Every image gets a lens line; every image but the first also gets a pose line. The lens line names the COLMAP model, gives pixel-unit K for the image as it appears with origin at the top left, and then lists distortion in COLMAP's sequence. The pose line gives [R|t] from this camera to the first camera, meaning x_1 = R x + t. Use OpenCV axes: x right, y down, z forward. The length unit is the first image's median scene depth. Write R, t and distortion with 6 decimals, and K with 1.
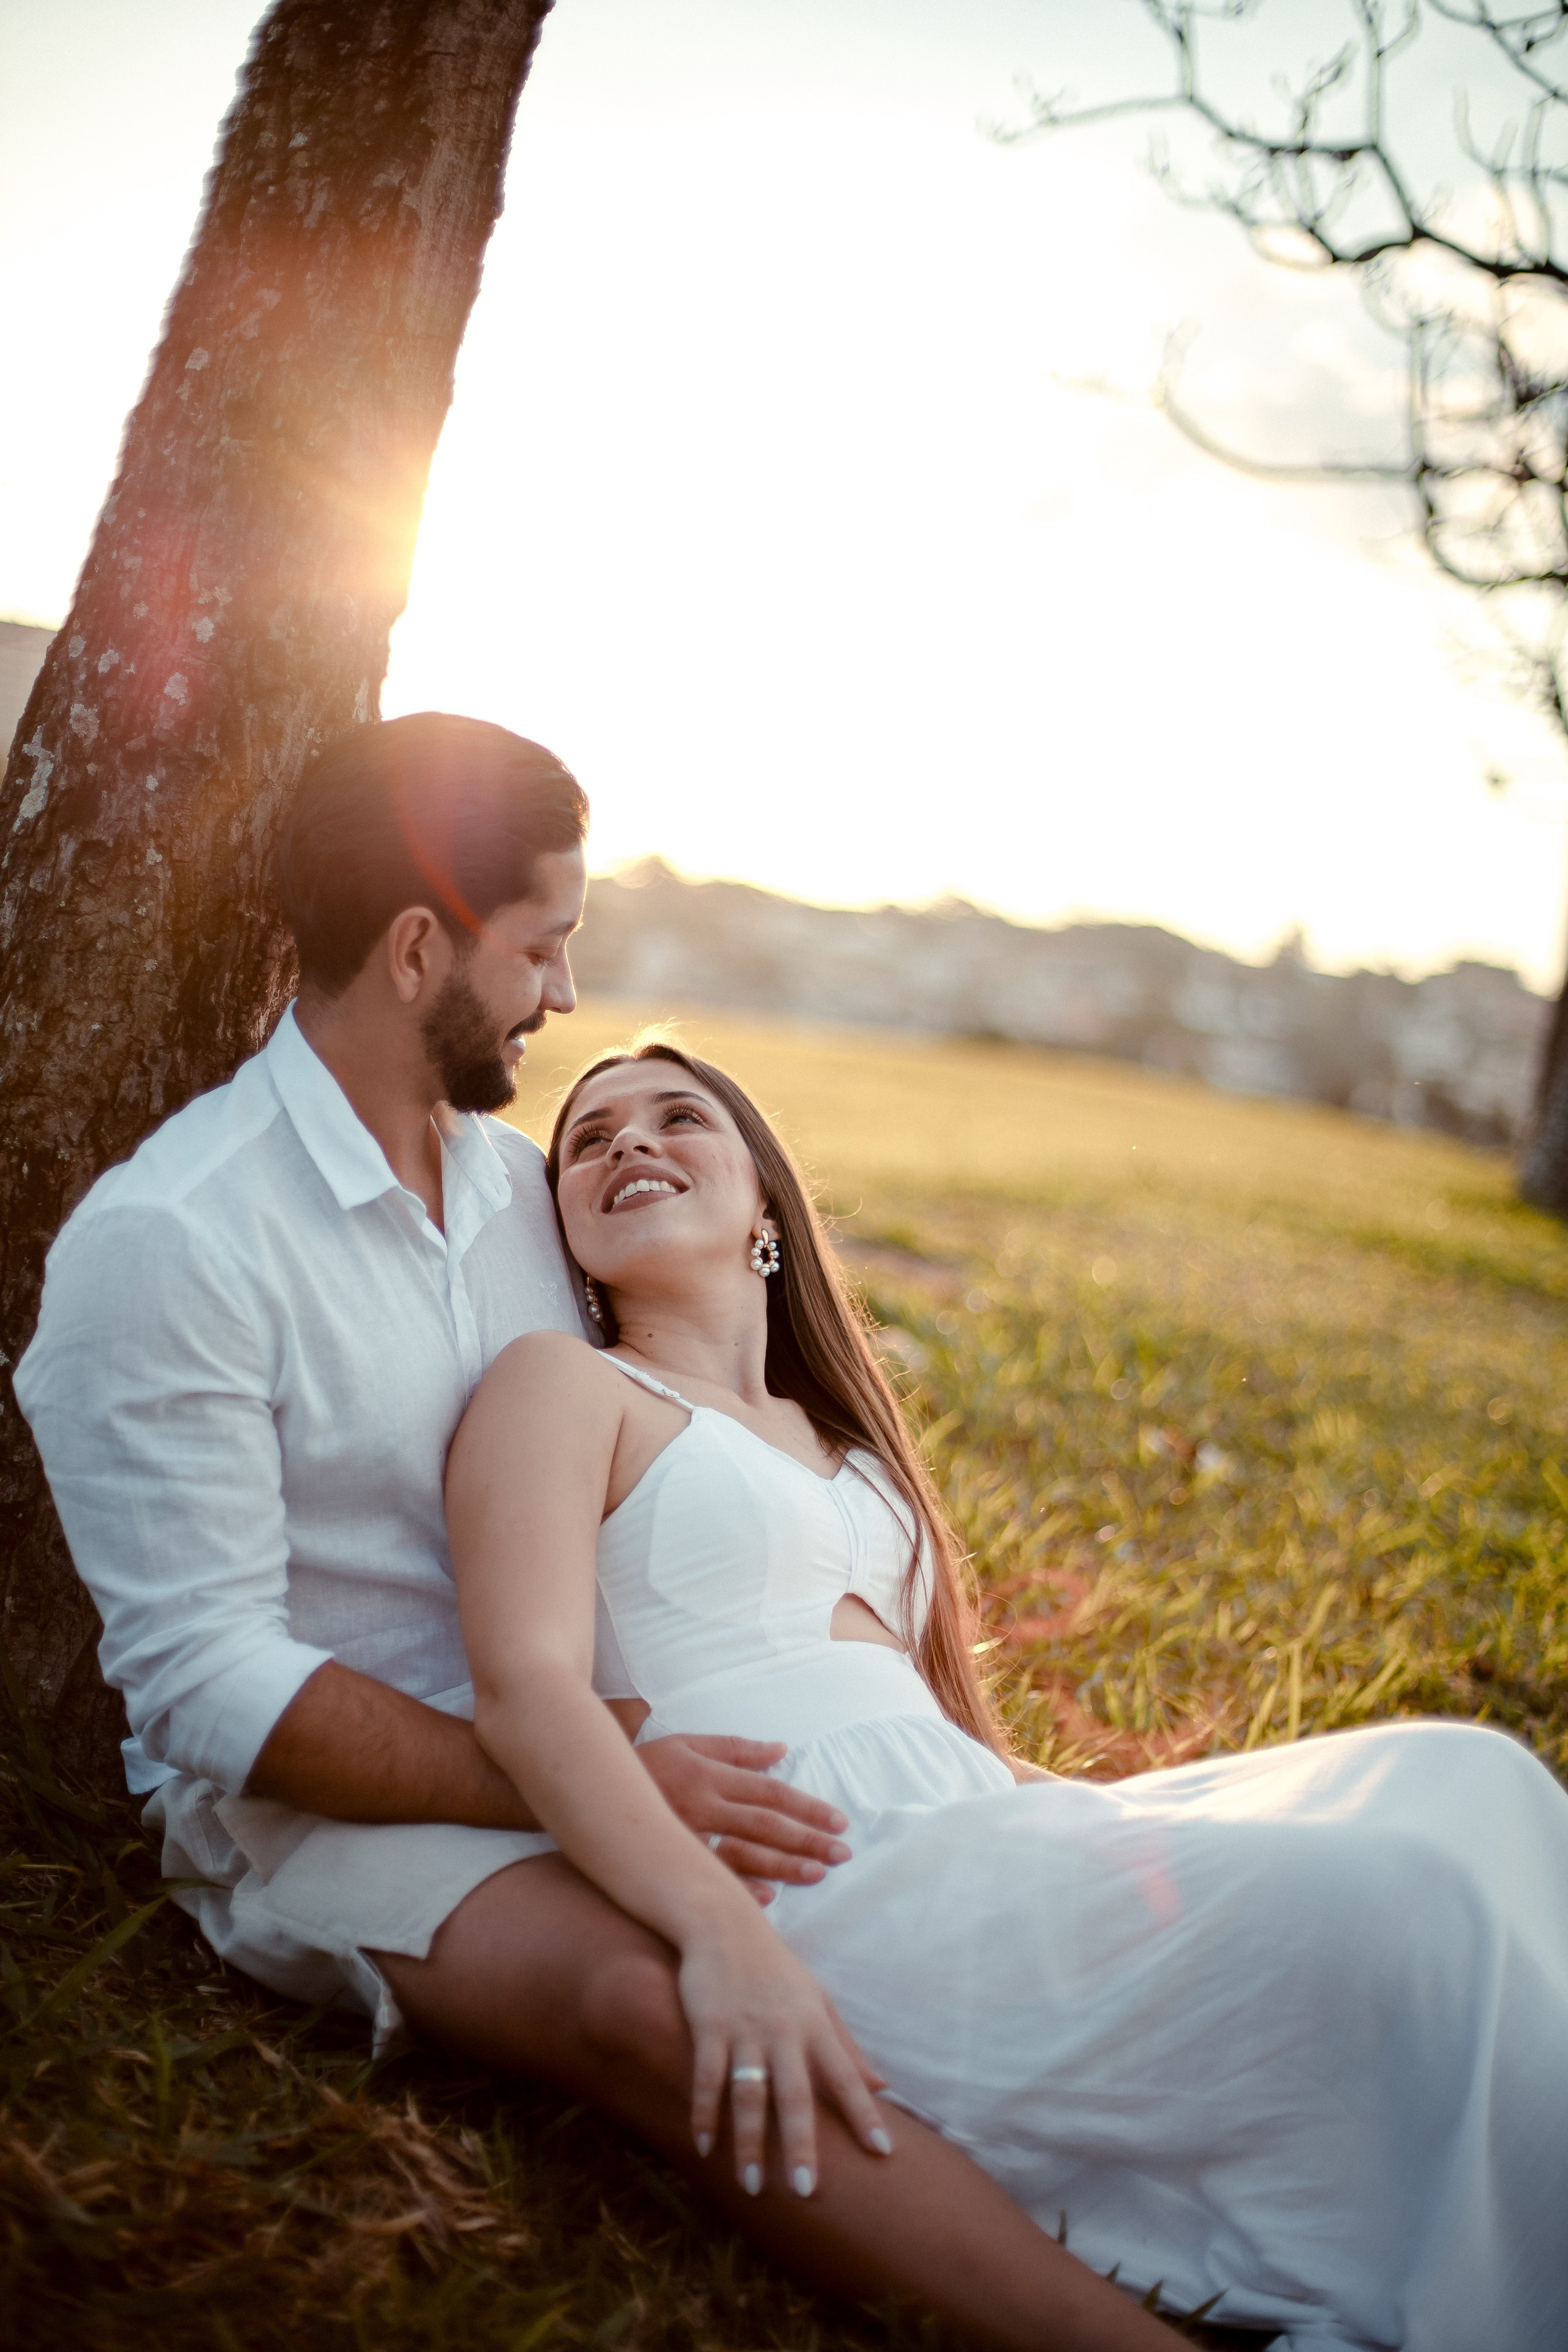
lens RADIAL K [[3417.6, 0, 761.7], [0, 3417.6, 1183.1], [0, 0, 1]] dist [-0.124680, 0.000000]
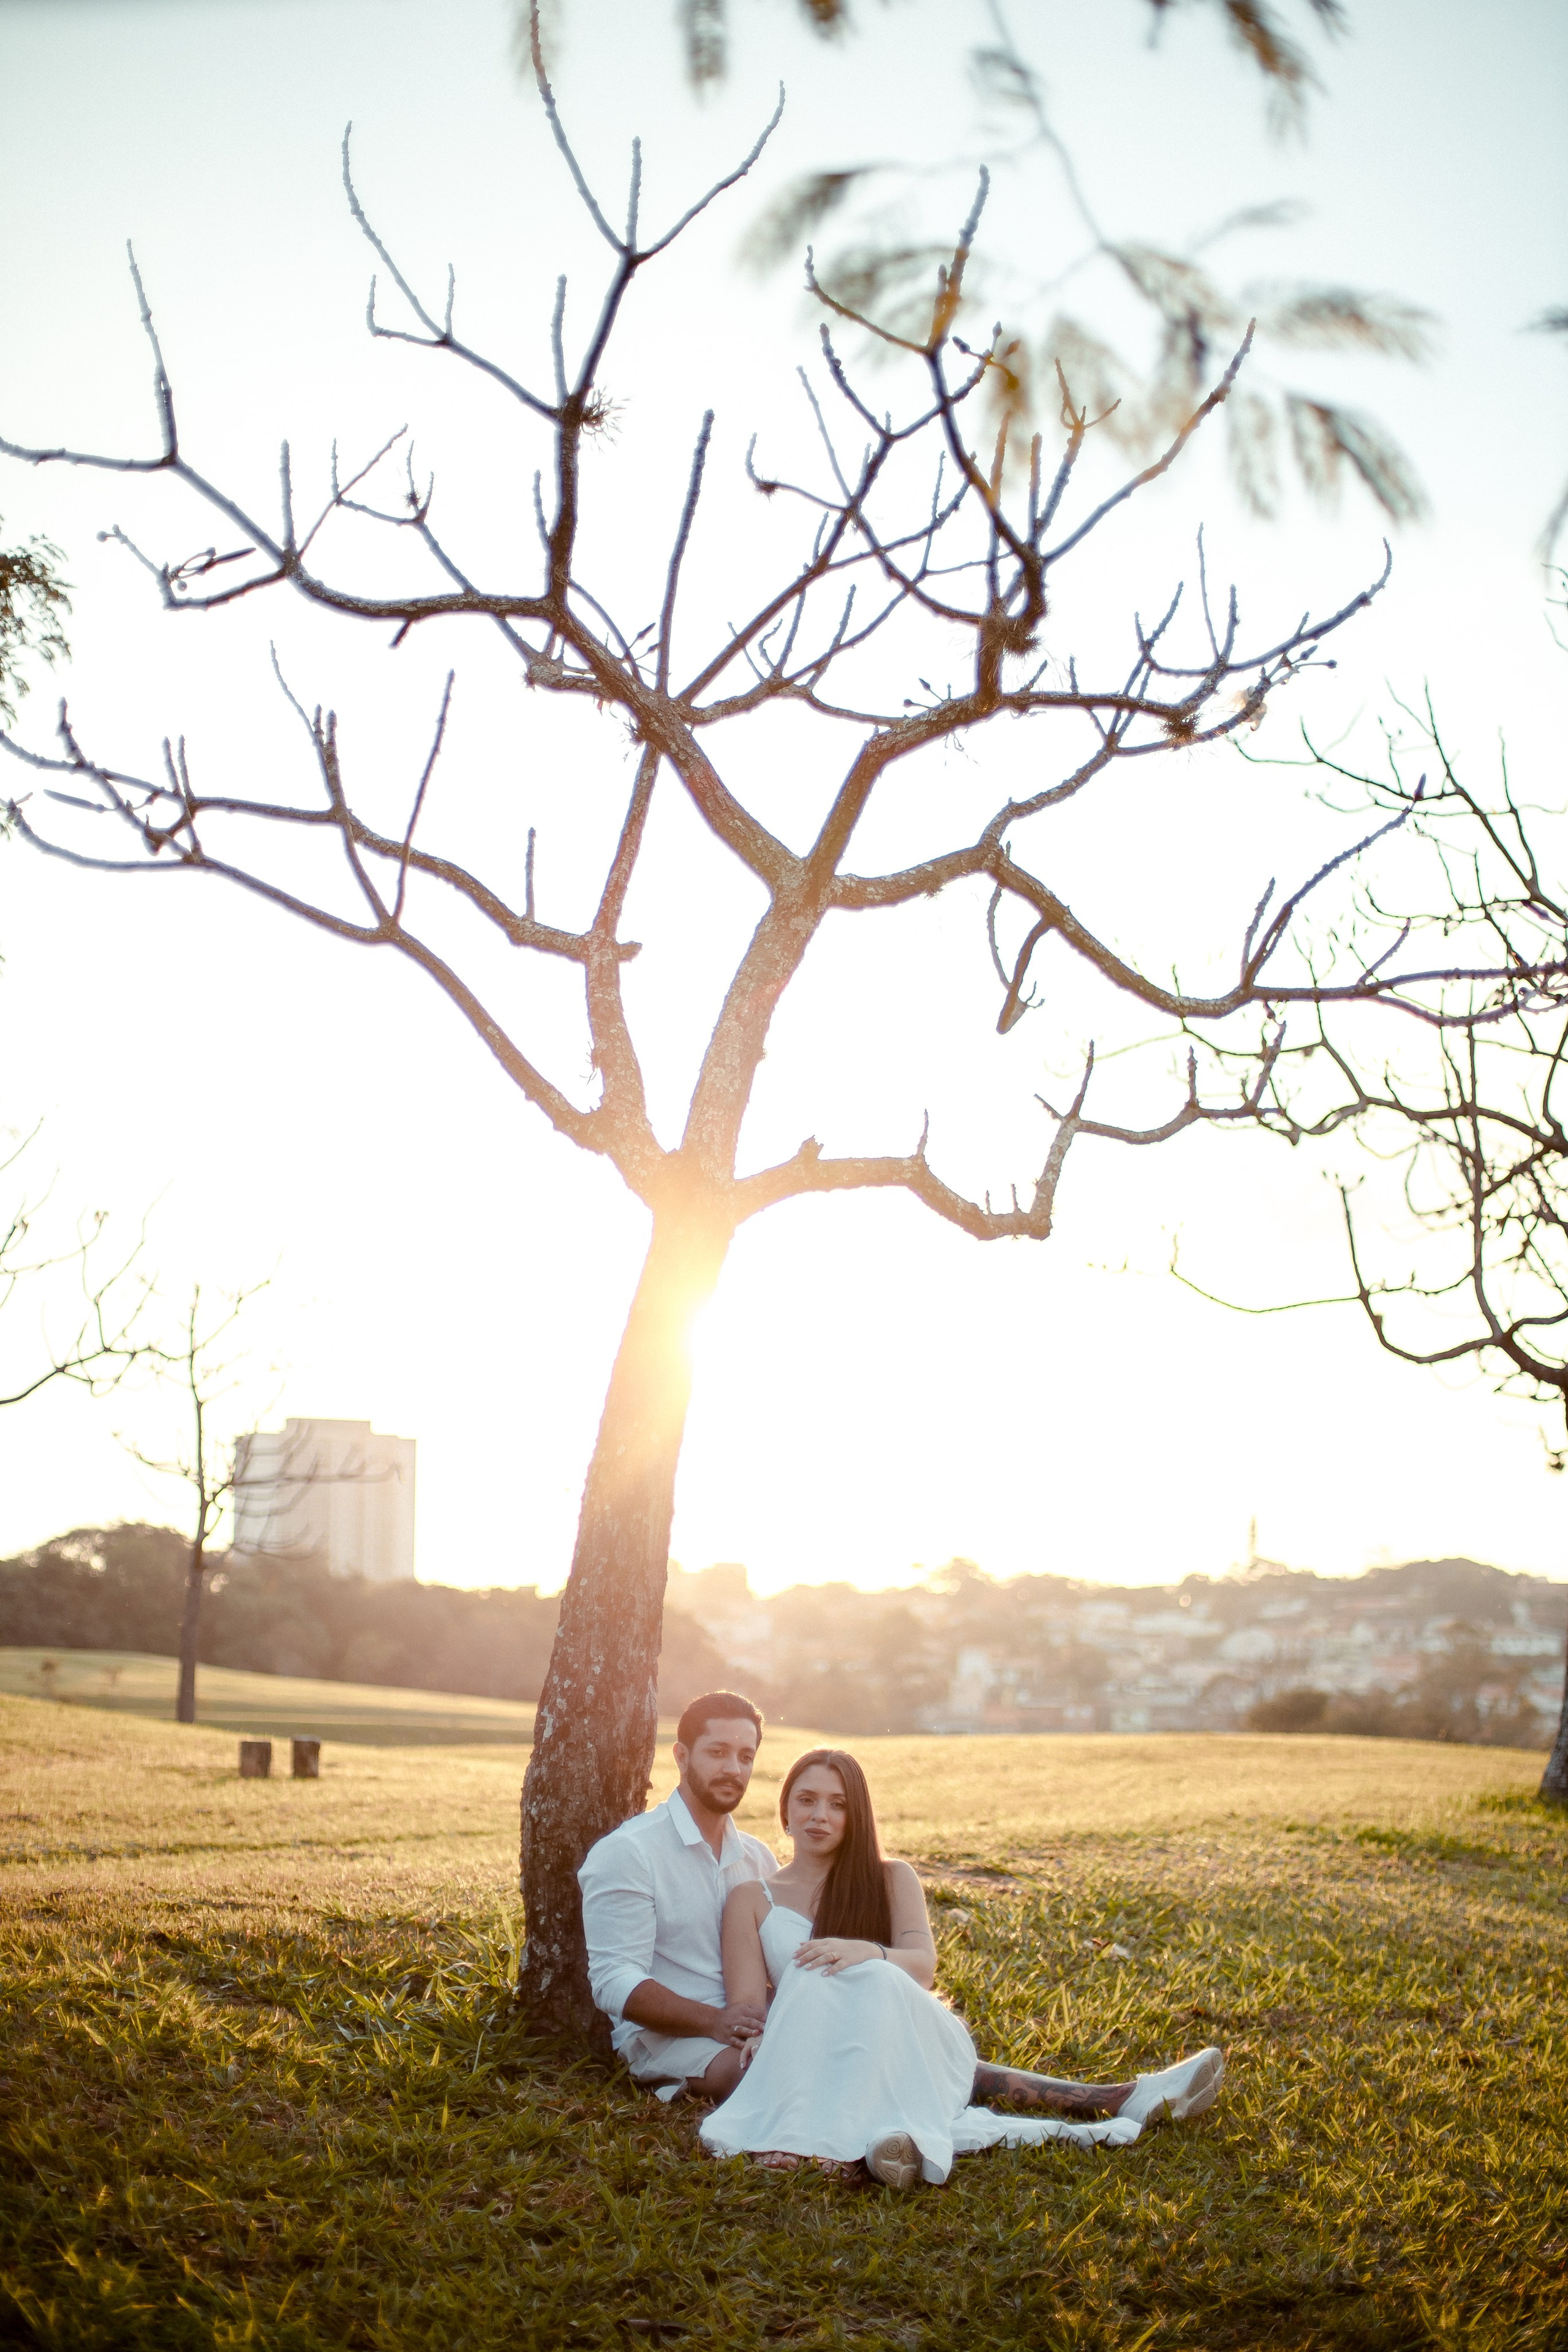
lens RADIAL K [[3417.6, 0, 781.3], [0, 3417.6, 1176.1], [0, 0, 1]] dist [-0.124680, 0.000000]
pose [[0.986873, -0.144951, -0.071208, 0.287766], [0.126988, 0.968902, -0.212375, 0.081724], [0.099778, 0.200545, 0.974590, -2.099136]]
